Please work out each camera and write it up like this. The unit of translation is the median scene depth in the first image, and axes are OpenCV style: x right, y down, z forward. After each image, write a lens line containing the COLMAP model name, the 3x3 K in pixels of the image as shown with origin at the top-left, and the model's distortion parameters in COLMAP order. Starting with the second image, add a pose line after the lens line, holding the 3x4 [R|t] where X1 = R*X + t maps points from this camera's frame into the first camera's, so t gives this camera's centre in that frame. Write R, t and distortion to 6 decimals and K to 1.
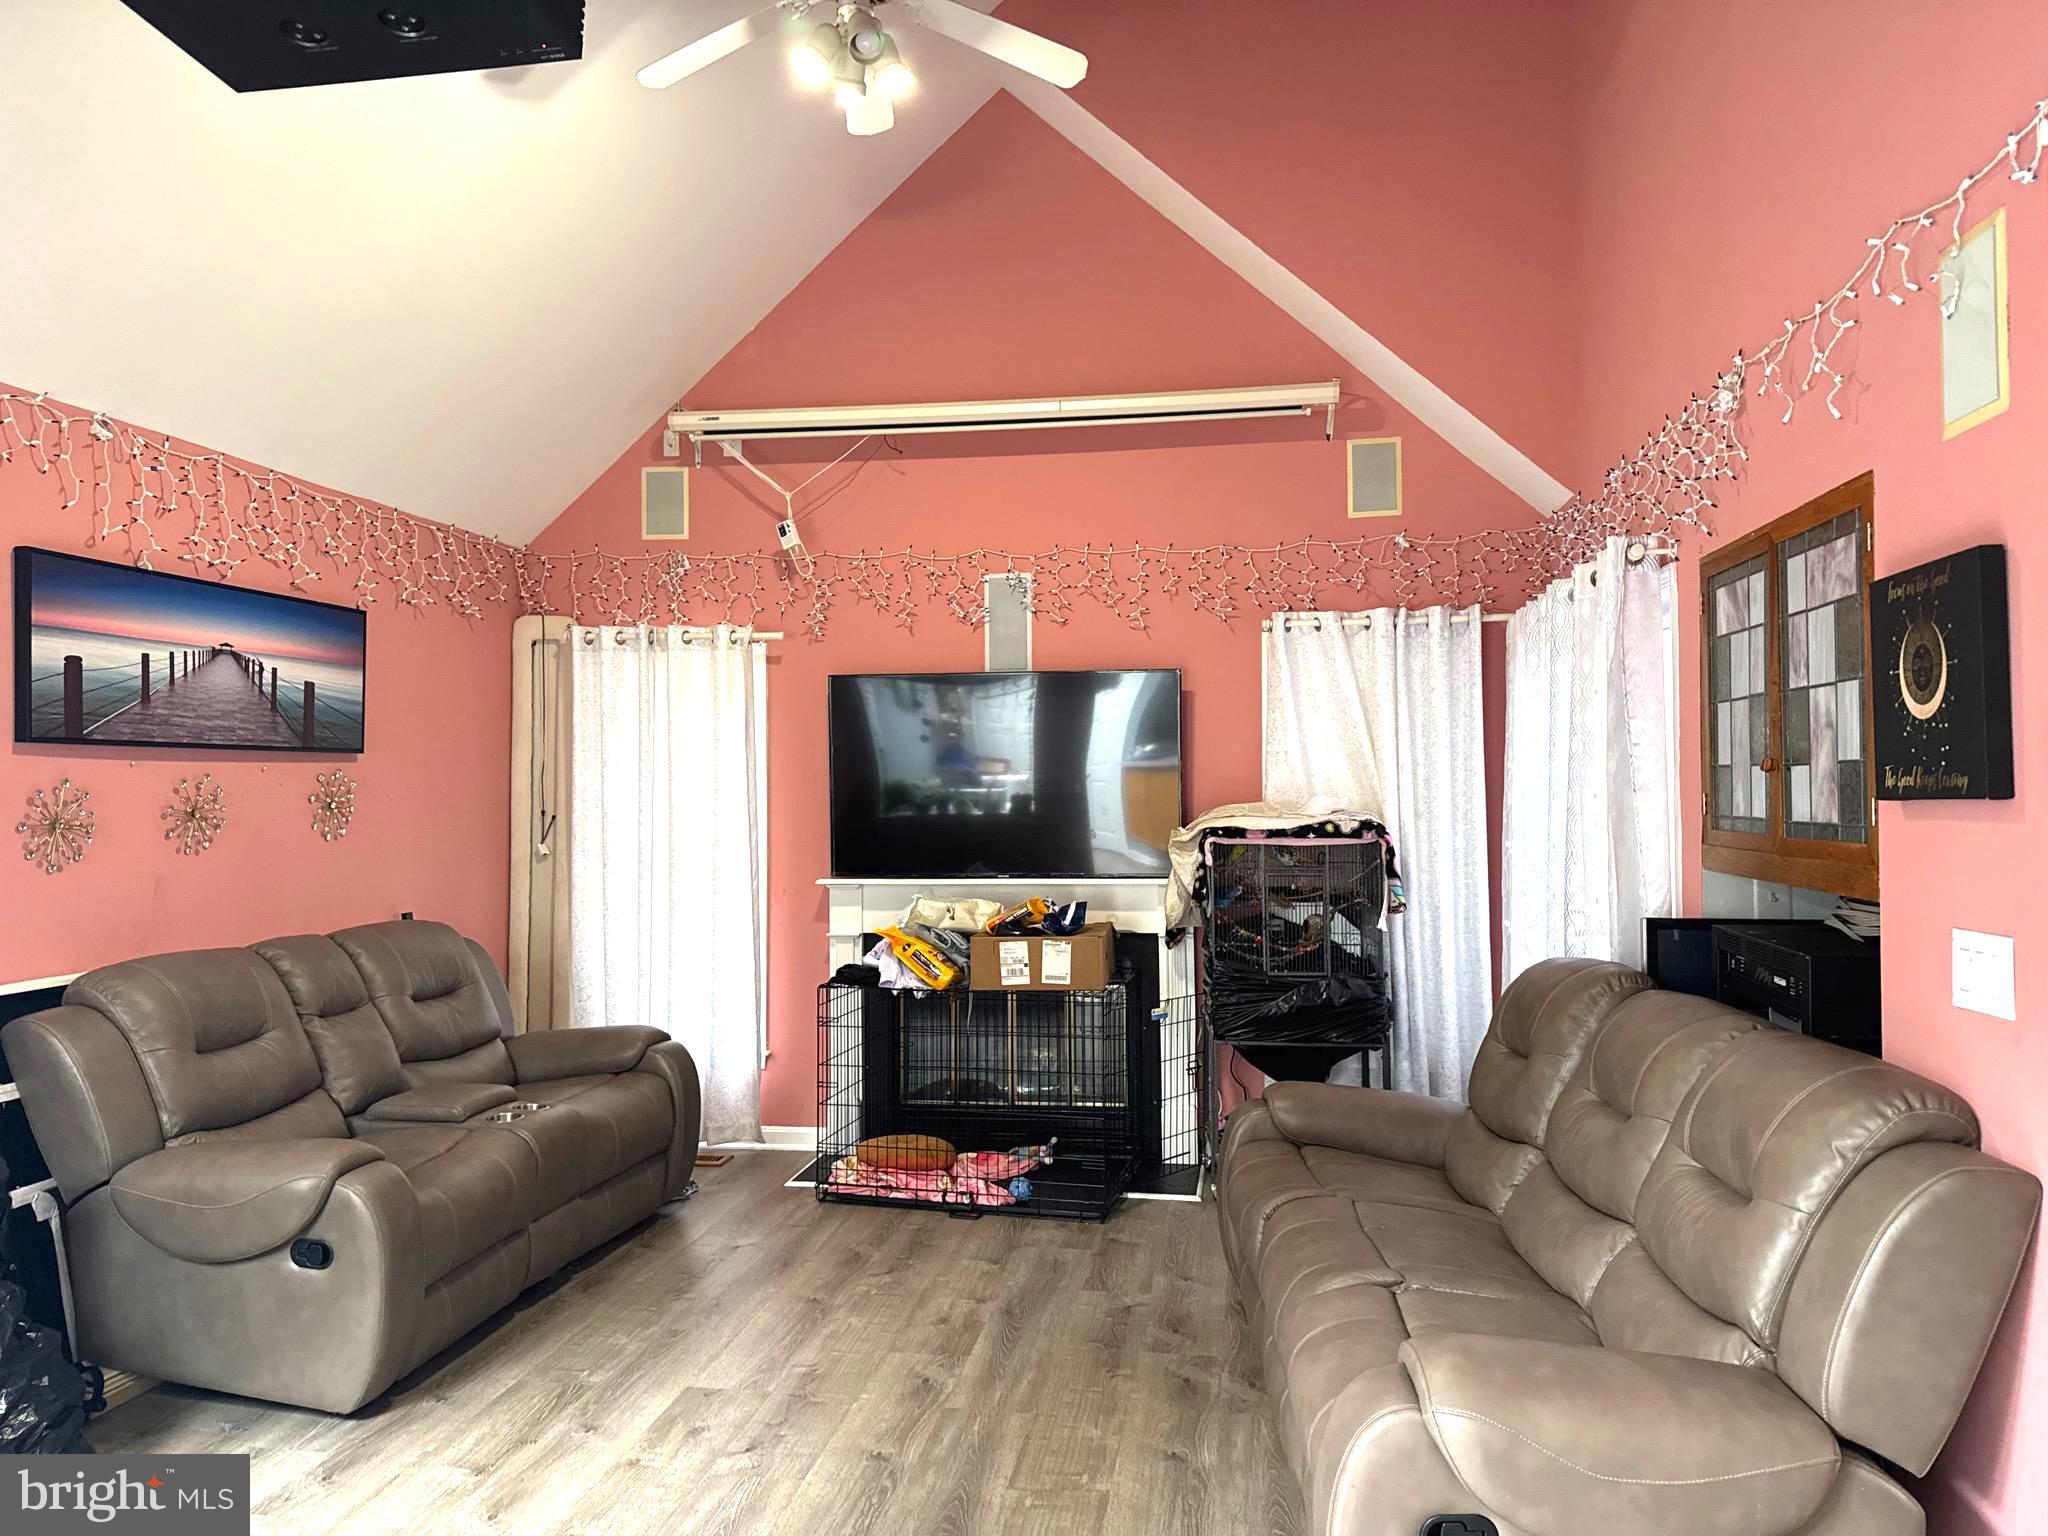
lens RADIAL K [[1436.5, 0, 1028.1], [0, 1436.5, 765.3], [0, 0, 1]] dist [0.076420, -0.105727]
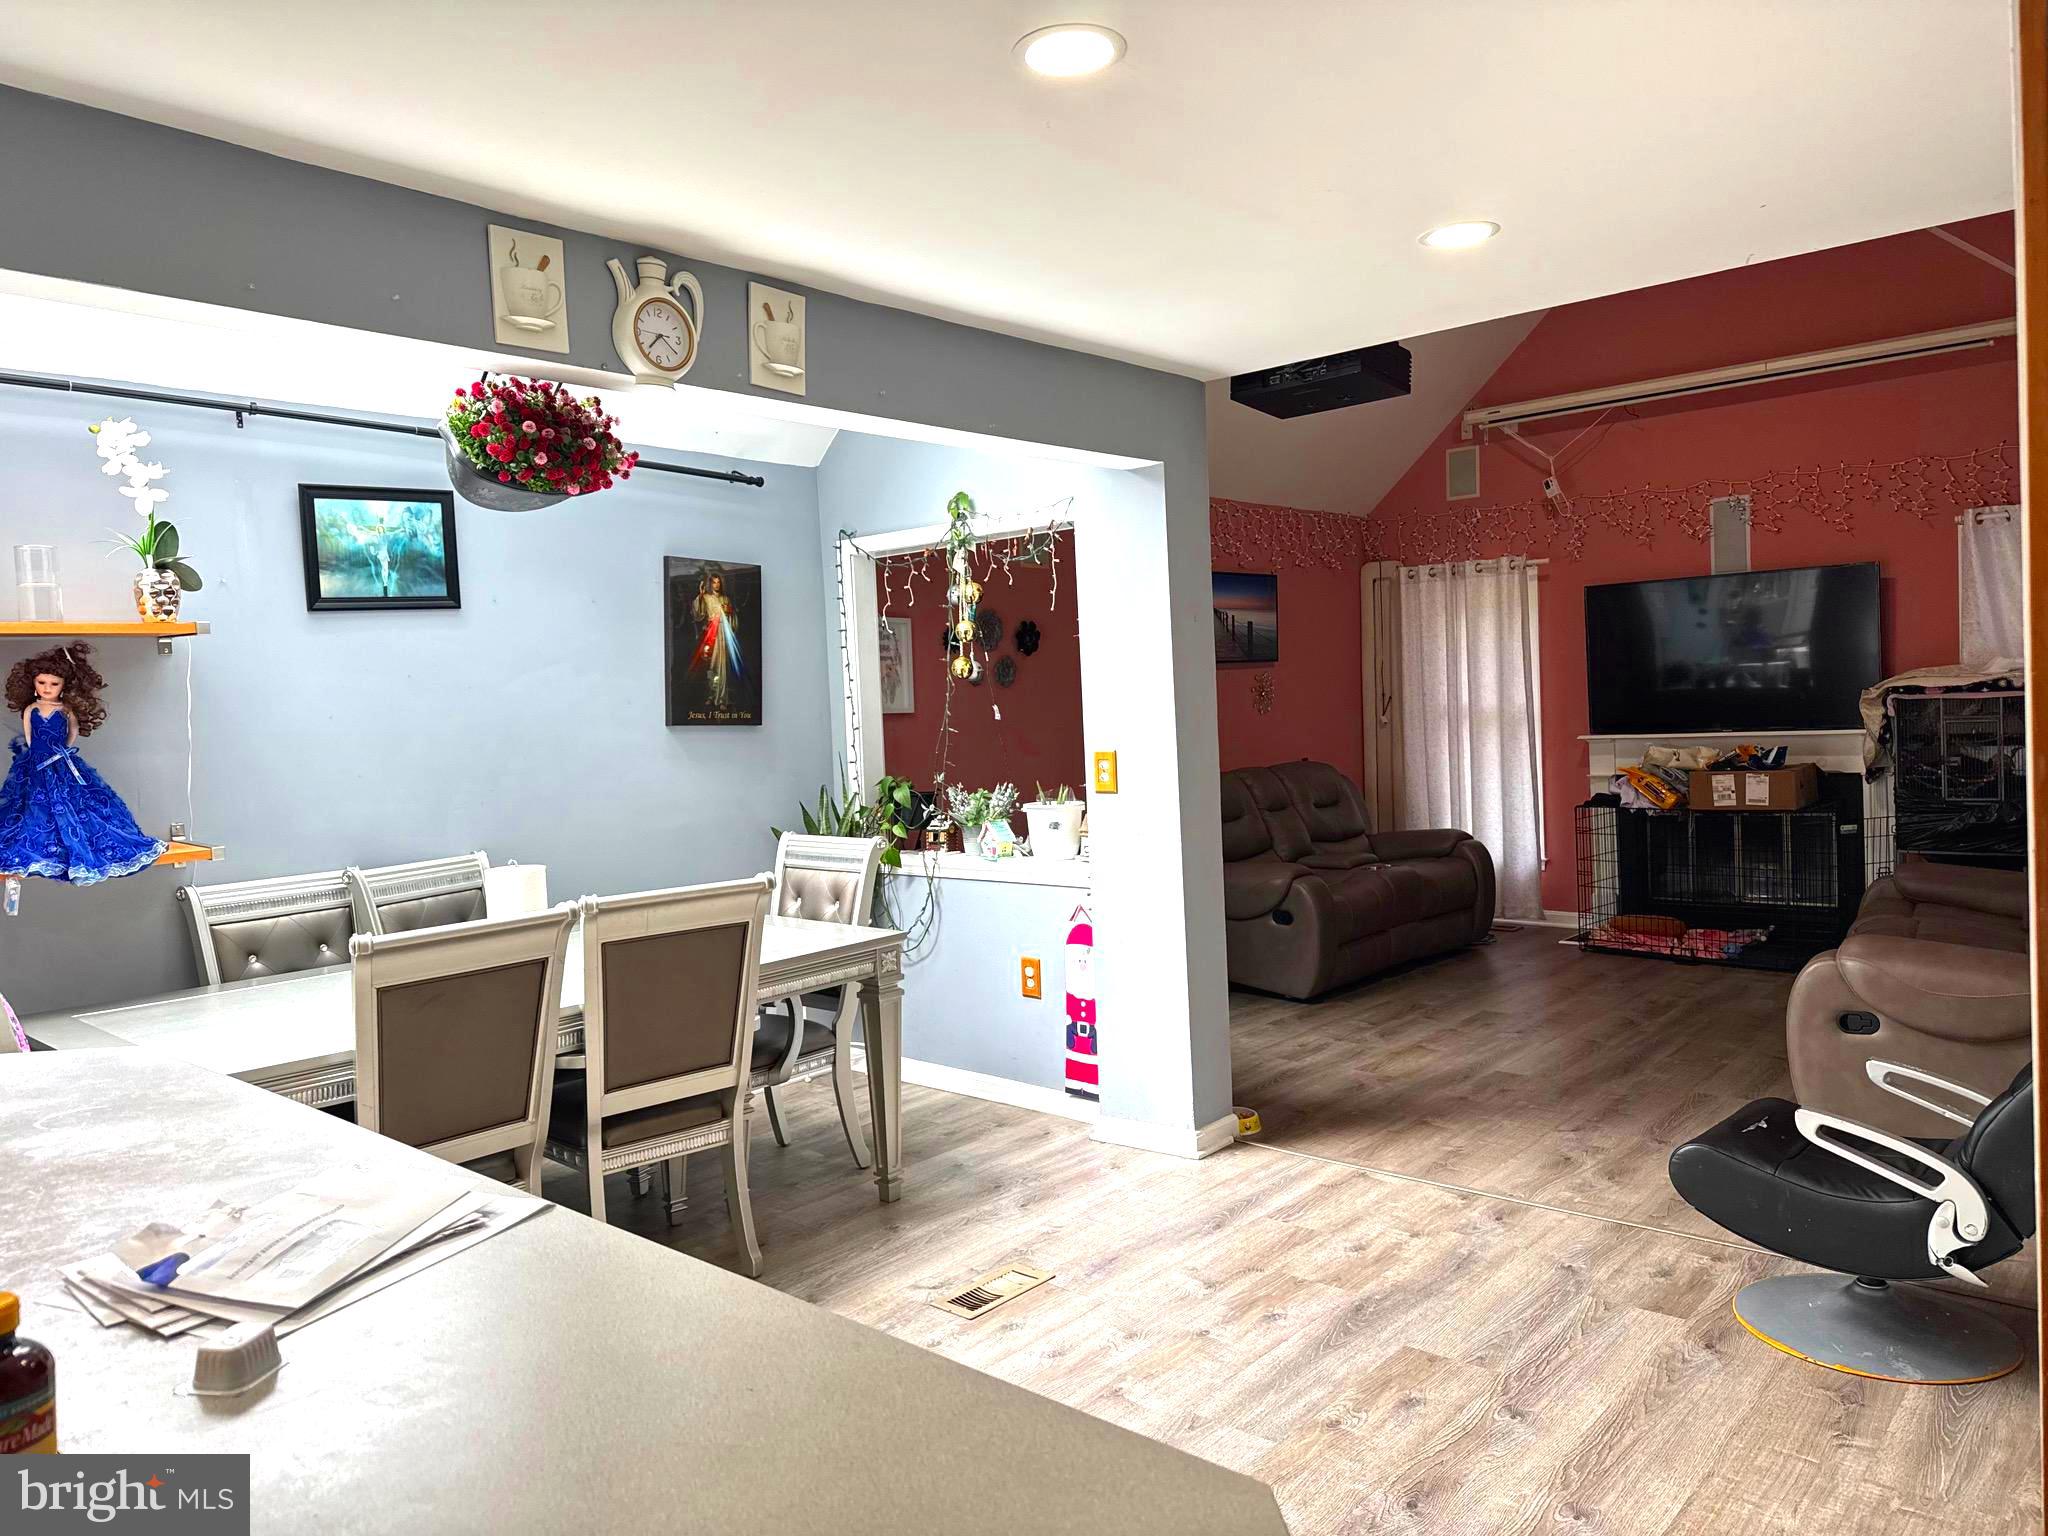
lens RADIAL K [[1436.5, 0, 1018.2], [0, 1436.5, 762.7], [0, 0, 1]] dist [0.076420, -0.105727]
pose [[0.846113, -0.009319, -0.532921, 0.159441], [0.047303, 0.997215, 0.057665, -0.001394], [0.530900, -0.074000, 0.844198, -0.533380]]
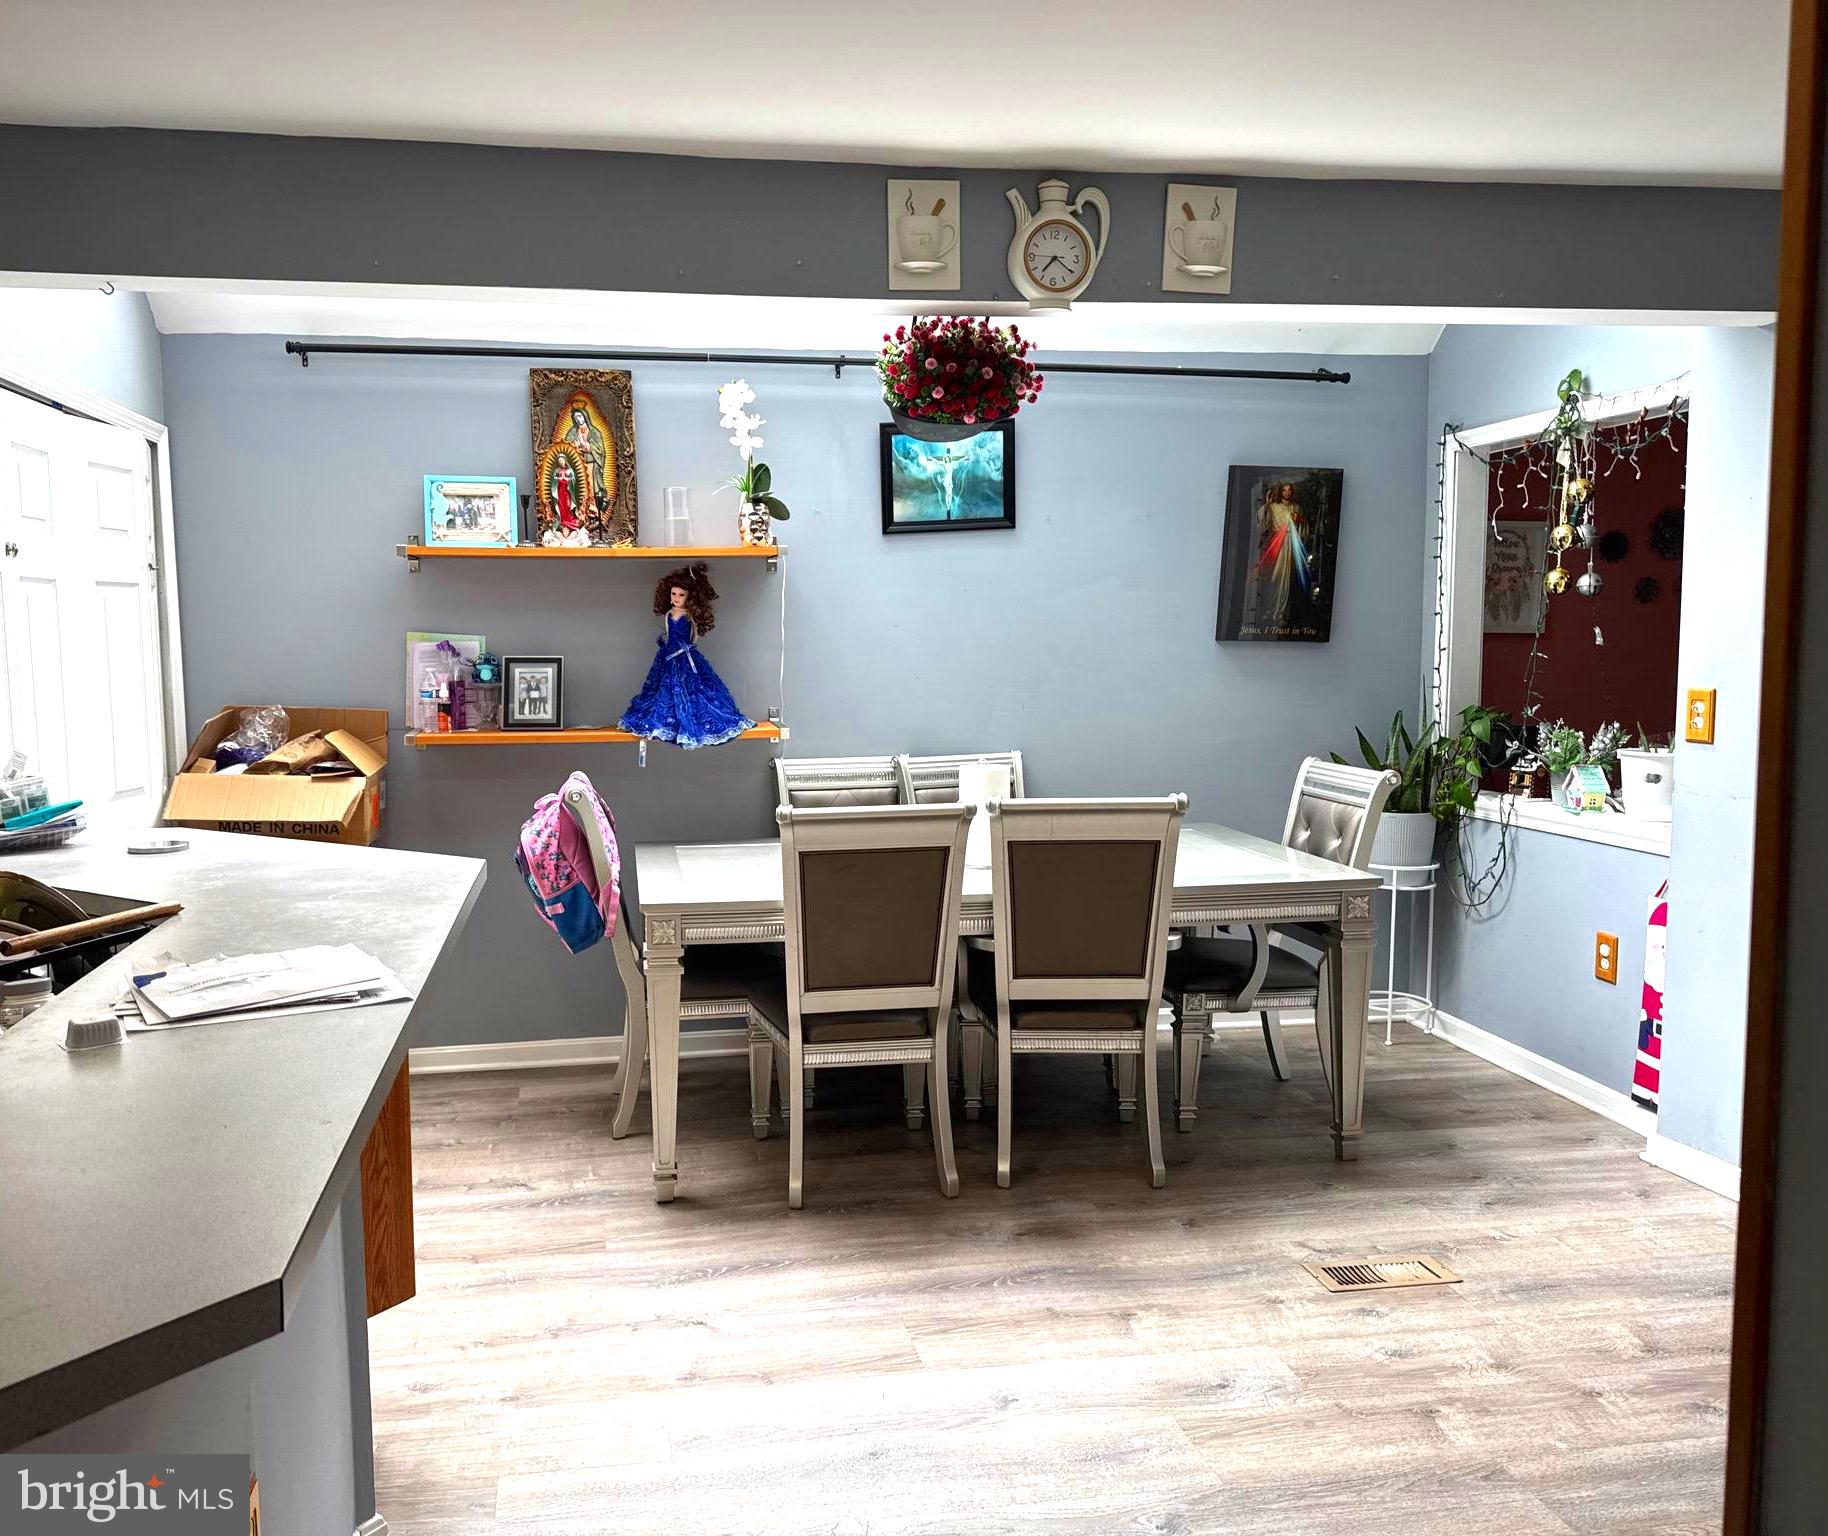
lens RADIAL K [[1460.2, 0, 815.5], [0, 1460.2, 783.3], [0, 0, 1]] dist [0.084405, -0.087965]
pose [[0.296479, 0.092761, -0.950524, 0.297667], [0.027087, 0.994055, 0.105458, 0.002244], [0.954655, -0.057013, 0.292204, -0.388149]]
